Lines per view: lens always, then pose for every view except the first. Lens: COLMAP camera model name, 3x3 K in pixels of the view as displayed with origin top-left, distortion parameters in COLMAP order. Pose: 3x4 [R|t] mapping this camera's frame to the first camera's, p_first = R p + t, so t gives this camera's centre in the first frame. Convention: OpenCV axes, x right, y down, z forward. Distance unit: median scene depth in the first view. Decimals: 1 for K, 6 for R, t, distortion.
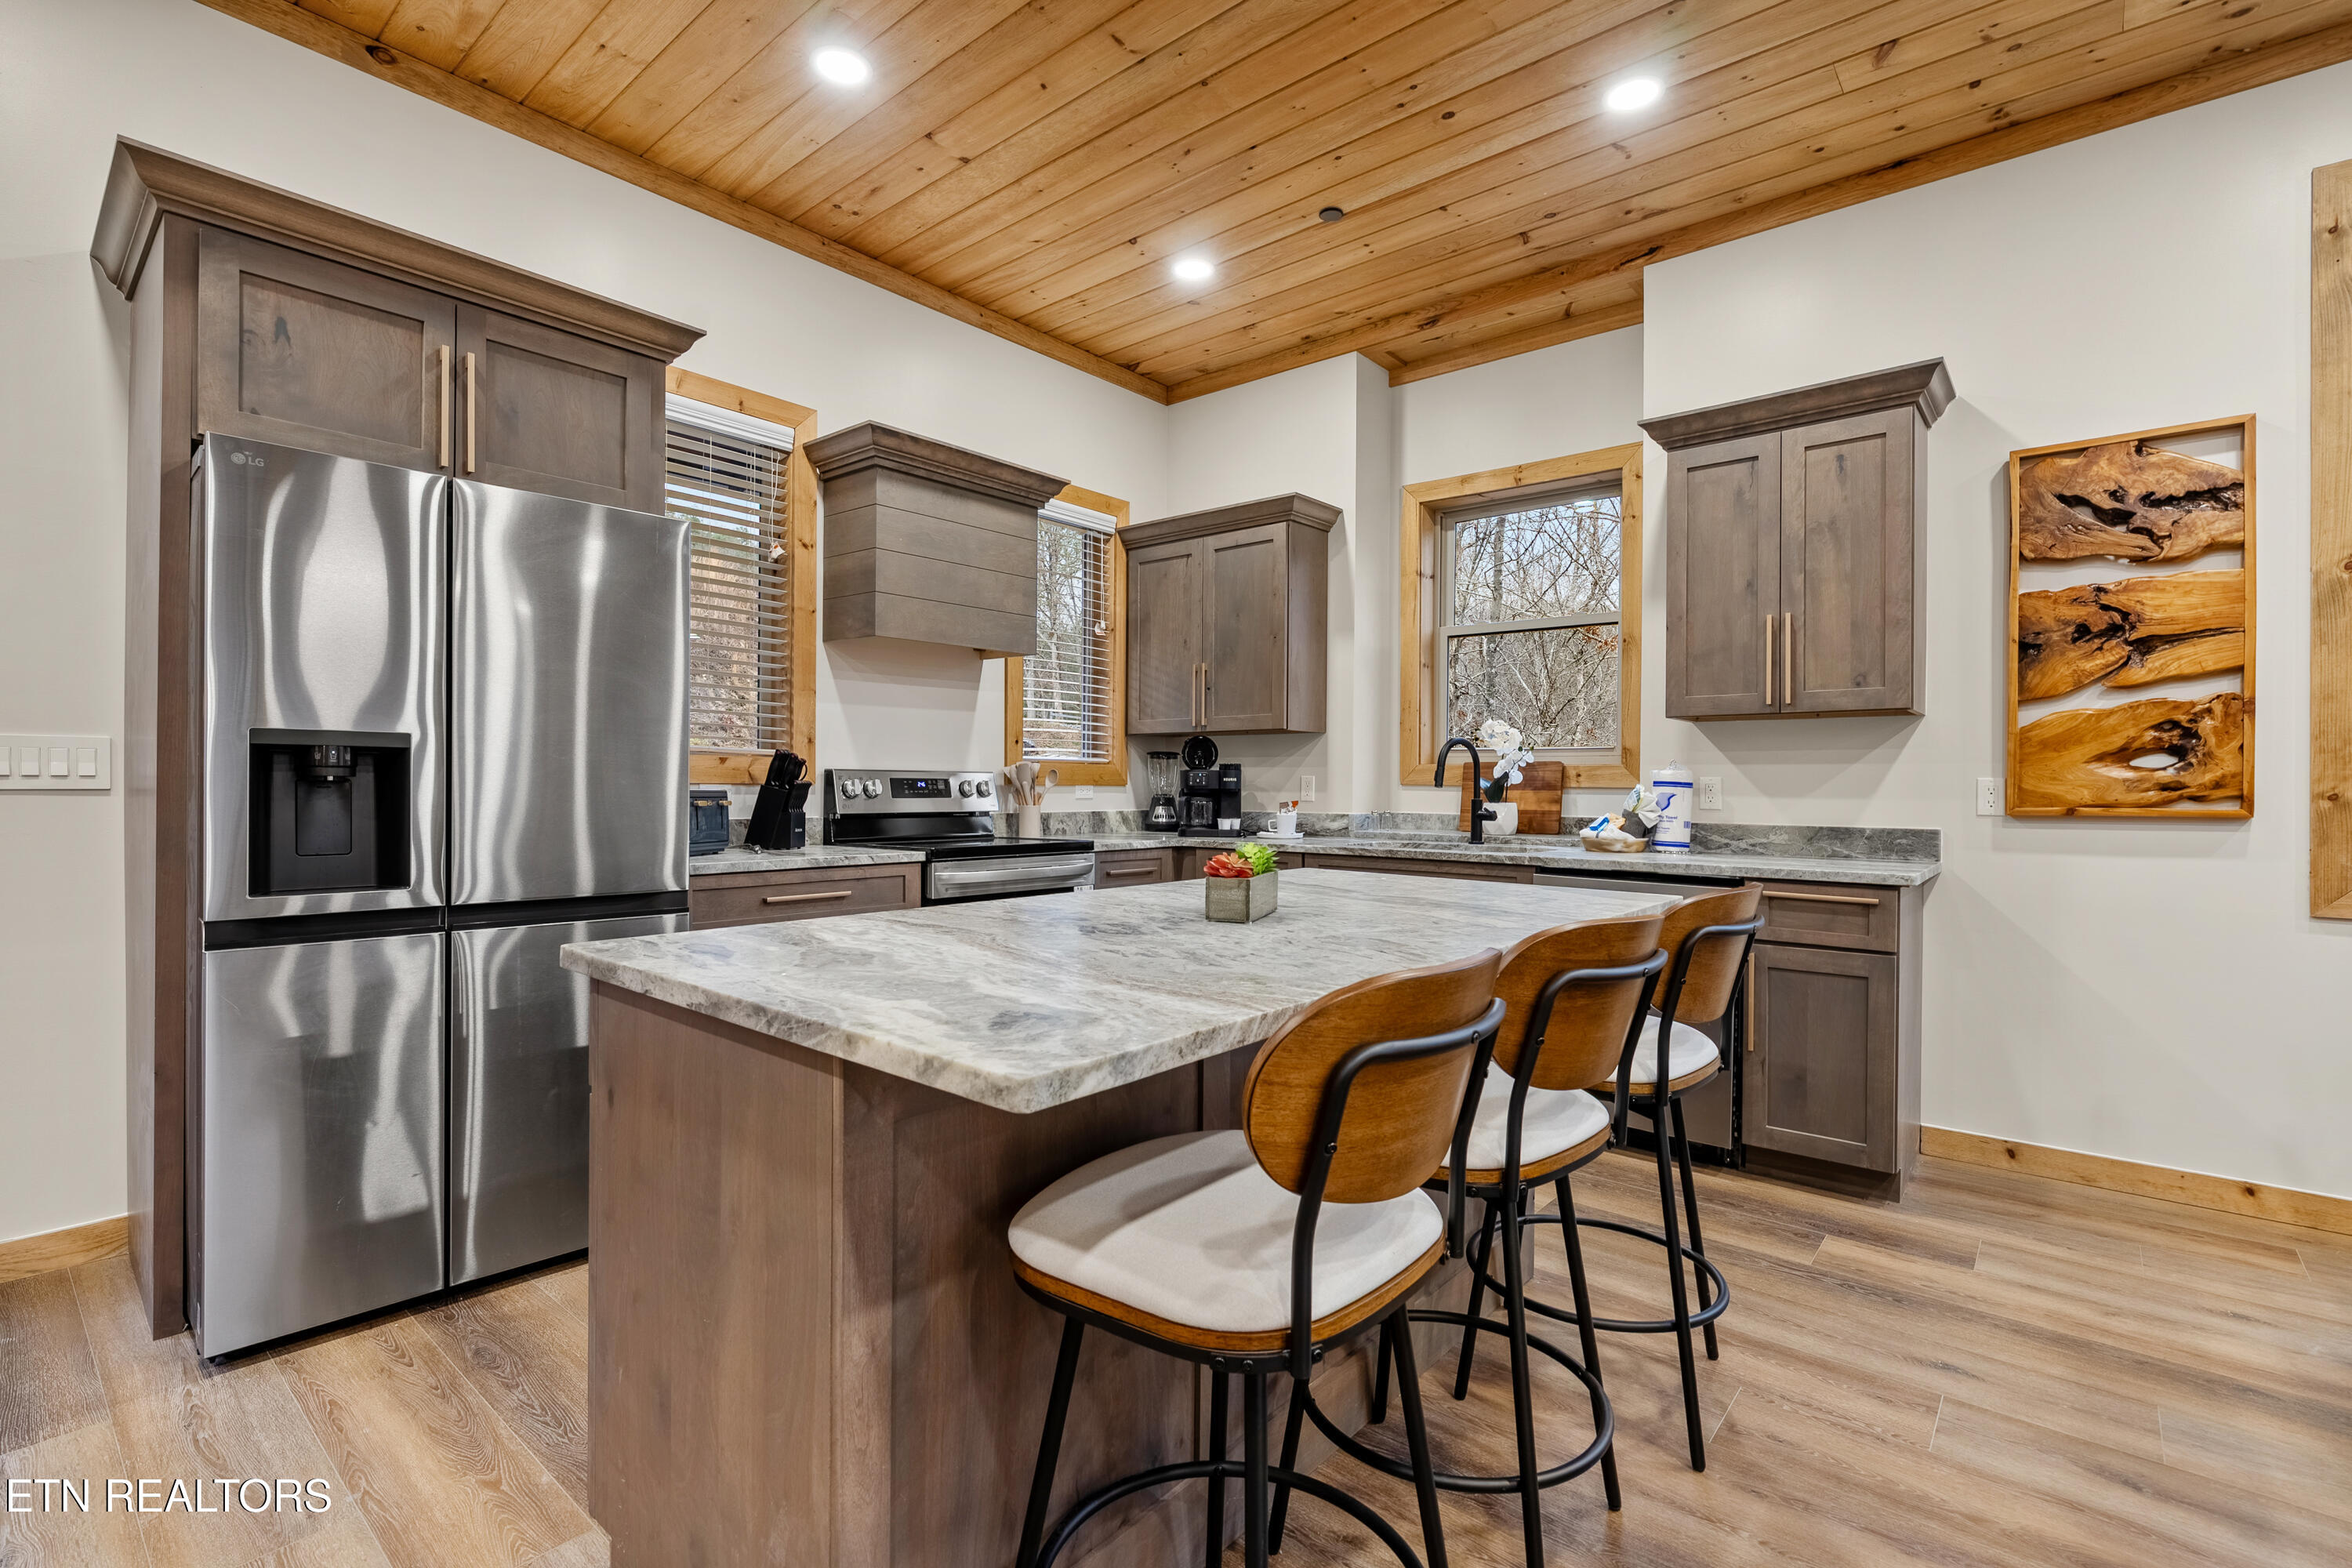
lens RADIAL K [[1068.5, 0, 1179.1], [0, 1068.5, 787.0], [0, 0, 1]] dist [-0.008542, 0.002626]
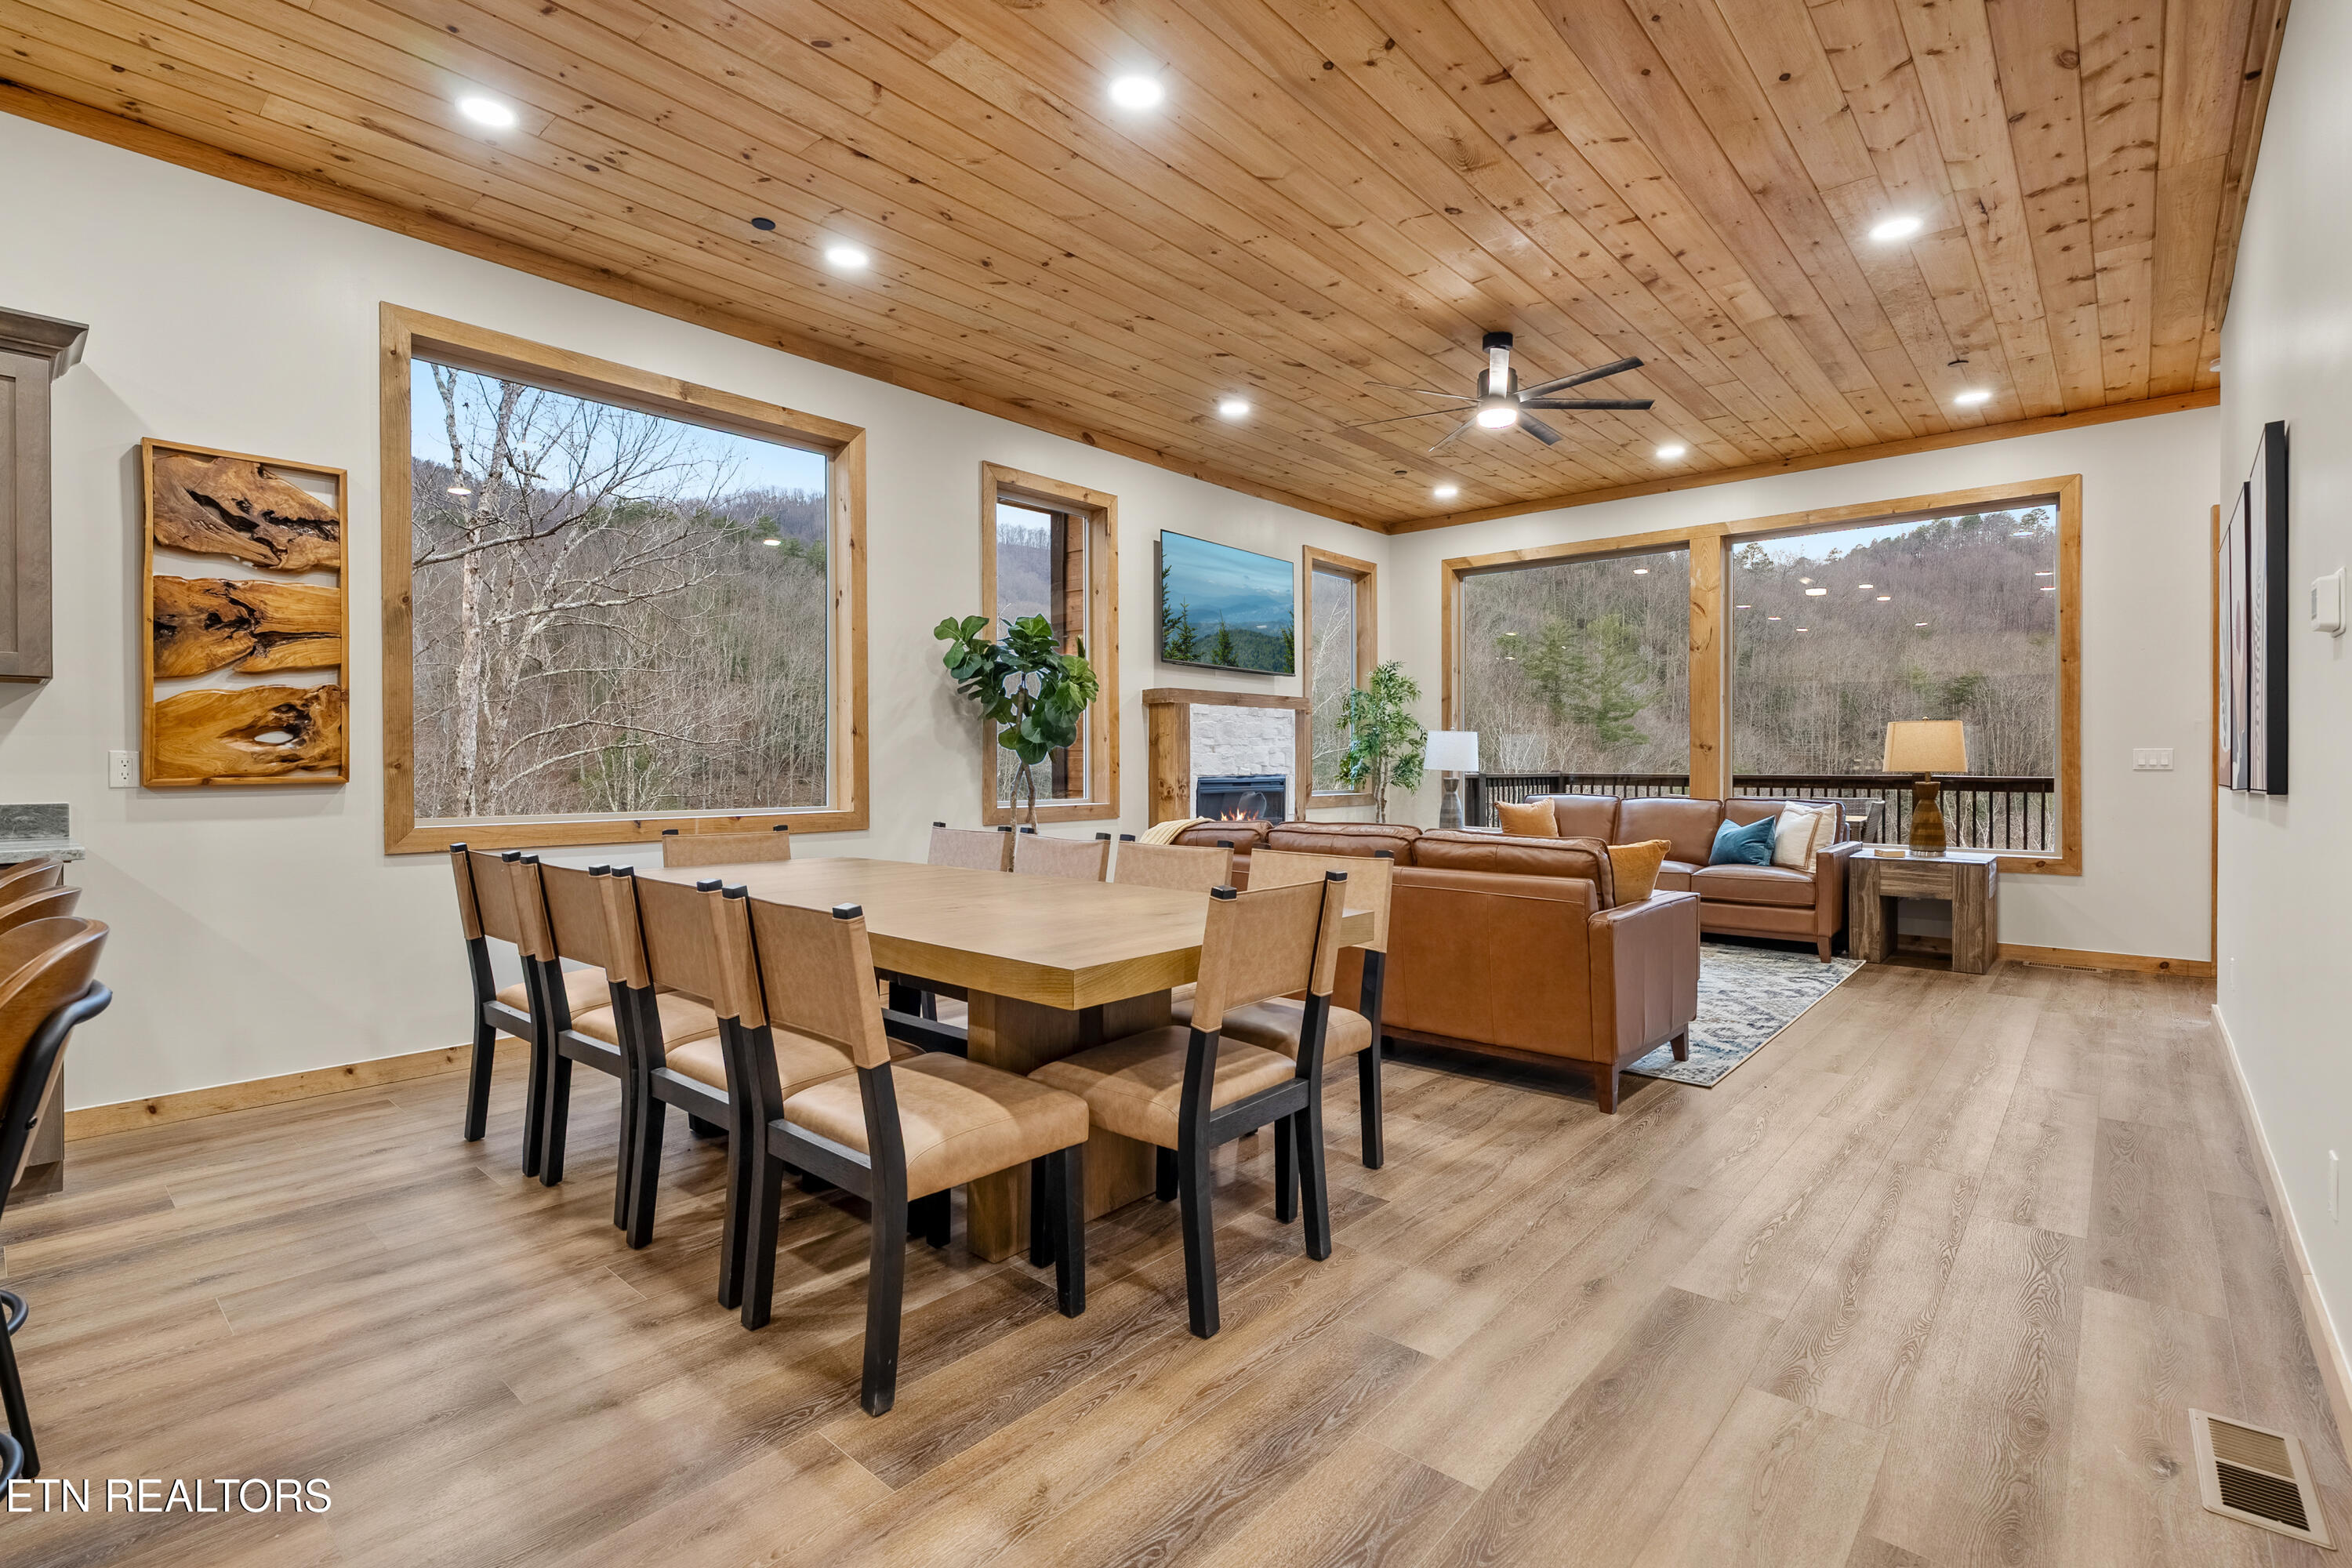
lens RADIAL K [[1068.5, 0, 1154.4], [0, 1068.5, 771.5], [0, 0, 1]] dist [-0.008542, 0.002626]
pose [[0.030375, -0.013229, 0.999451, -0.226729], [0.004326, 0.999905, 0.013104, 0.002327], [-0.999529, 0.003926, 0.030429, -0.019322]]
